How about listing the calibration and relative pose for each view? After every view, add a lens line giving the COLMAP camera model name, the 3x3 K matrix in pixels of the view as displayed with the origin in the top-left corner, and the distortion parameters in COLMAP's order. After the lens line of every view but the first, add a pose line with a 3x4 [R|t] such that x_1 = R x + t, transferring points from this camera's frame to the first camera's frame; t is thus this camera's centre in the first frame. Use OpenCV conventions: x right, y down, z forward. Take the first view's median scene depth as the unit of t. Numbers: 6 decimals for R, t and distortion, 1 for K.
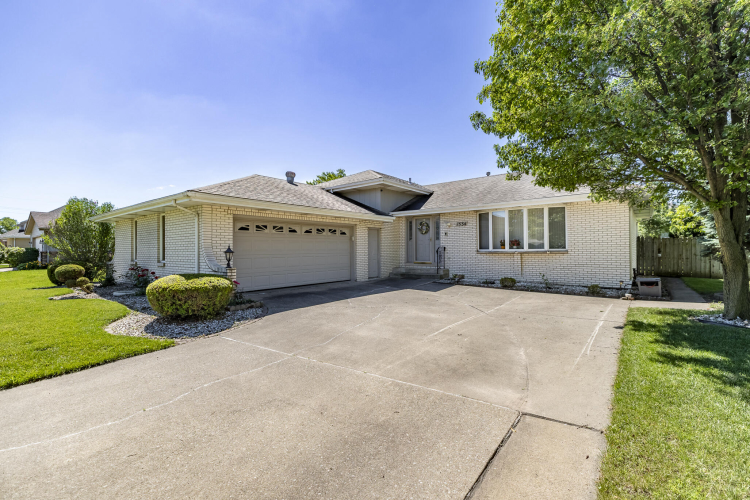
lens RADIAL K [[333.5, 0, 375.0], [0, 333.5, 250.0], [0, 0, 1]] dist [0.001441, 0.000253]
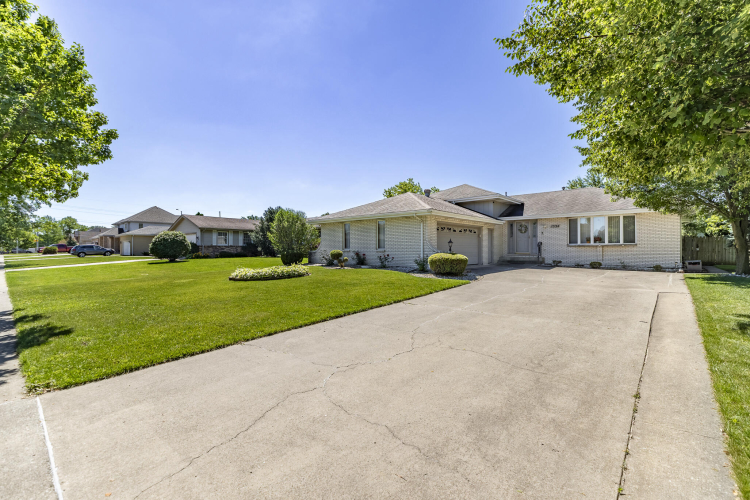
lens RADIAL K [[333.5, 0, 375.0], [0, 333.5, 250.0], [0, 0, 1]] dist [0.001441, 0.000253]
pose [[0.998730, 0.007407, -0.049838, -0.472125], [-0.007281, 0.999970, 0.002708, 0.028507], [0.049856, -0.002342, 0.998754, -0.511612]]
